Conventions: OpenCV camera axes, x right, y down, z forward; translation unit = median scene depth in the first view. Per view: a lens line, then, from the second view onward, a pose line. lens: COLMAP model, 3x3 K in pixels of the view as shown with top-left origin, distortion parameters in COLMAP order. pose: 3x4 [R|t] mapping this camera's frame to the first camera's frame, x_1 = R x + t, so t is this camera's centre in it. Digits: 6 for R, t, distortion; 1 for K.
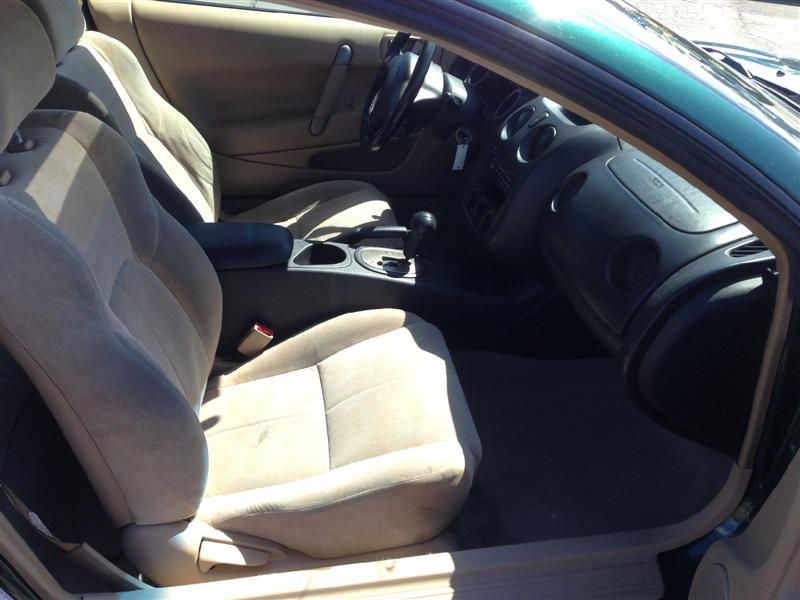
lens RADIAL K [[729.7, 0, 404.7], [0, 729.7, 304.7], [0, 0, 1]] dist [0.061355, 0.000000]
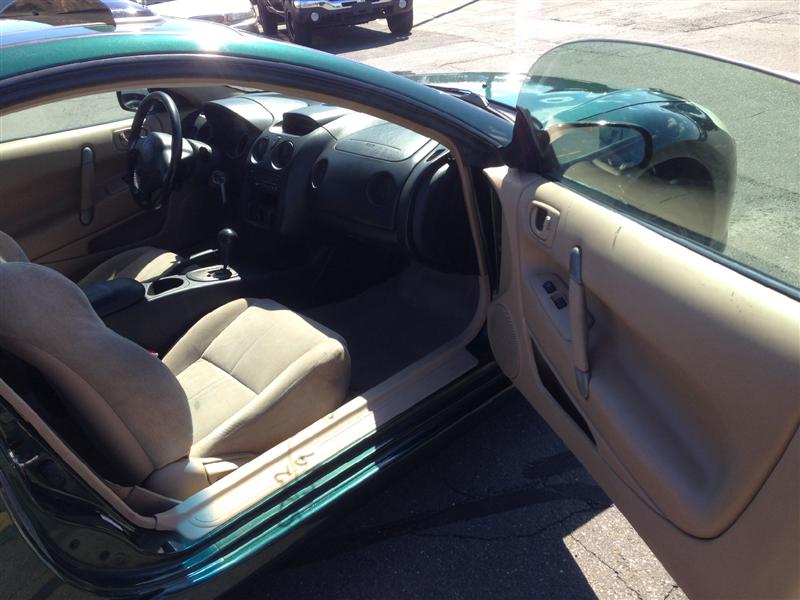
lens RADIAL K [[729.7, 0, 406.3], [0, 729.7, 297.5], [0, 0, 1]] dist [0.061355, 0.000000]
pose [[0.836662, -0.381419, 0.393086, -0.278360], [0.421491, 0.906666, -0.017365, 0.157173], [-0.349774, 0.180211, 0.919338, -0.360530]]
